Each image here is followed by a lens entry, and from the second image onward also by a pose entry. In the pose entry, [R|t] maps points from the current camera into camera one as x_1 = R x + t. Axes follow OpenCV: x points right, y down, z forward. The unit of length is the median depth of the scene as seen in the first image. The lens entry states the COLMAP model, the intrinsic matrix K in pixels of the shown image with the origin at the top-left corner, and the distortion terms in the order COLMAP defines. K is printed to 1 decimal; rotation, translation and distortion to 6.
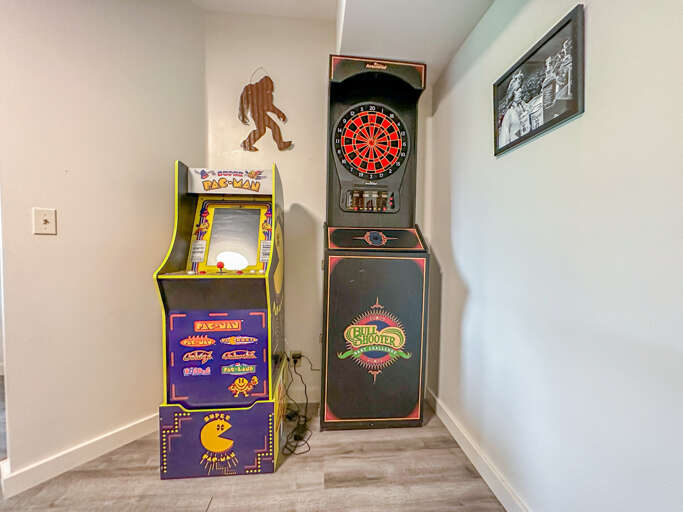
lens RADIAL K [[278.4, 0, 324.3], [0, 278.4, 252.4], [0, 0, 1]] dist [-0.001818, 0.000084]
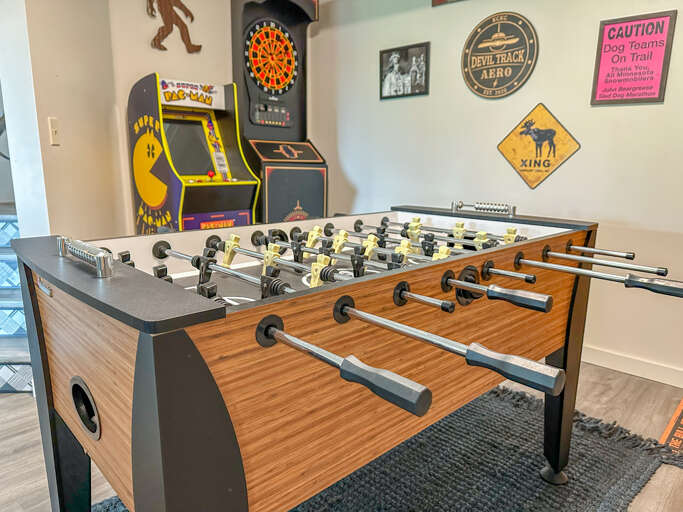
lens RADIAL K [[480.8, 0, 342.0], [0, 480.8, 257.3], [0, 0, 1]] dist [-0.047315, -0.002333]
pose [[0.746764, -0.124404, 0.653351, -0.918124], [0.000541, 0.982464, 0.186452, 0.009313], [-0.665089, -0.138882, 0.733736, -0.612281]]
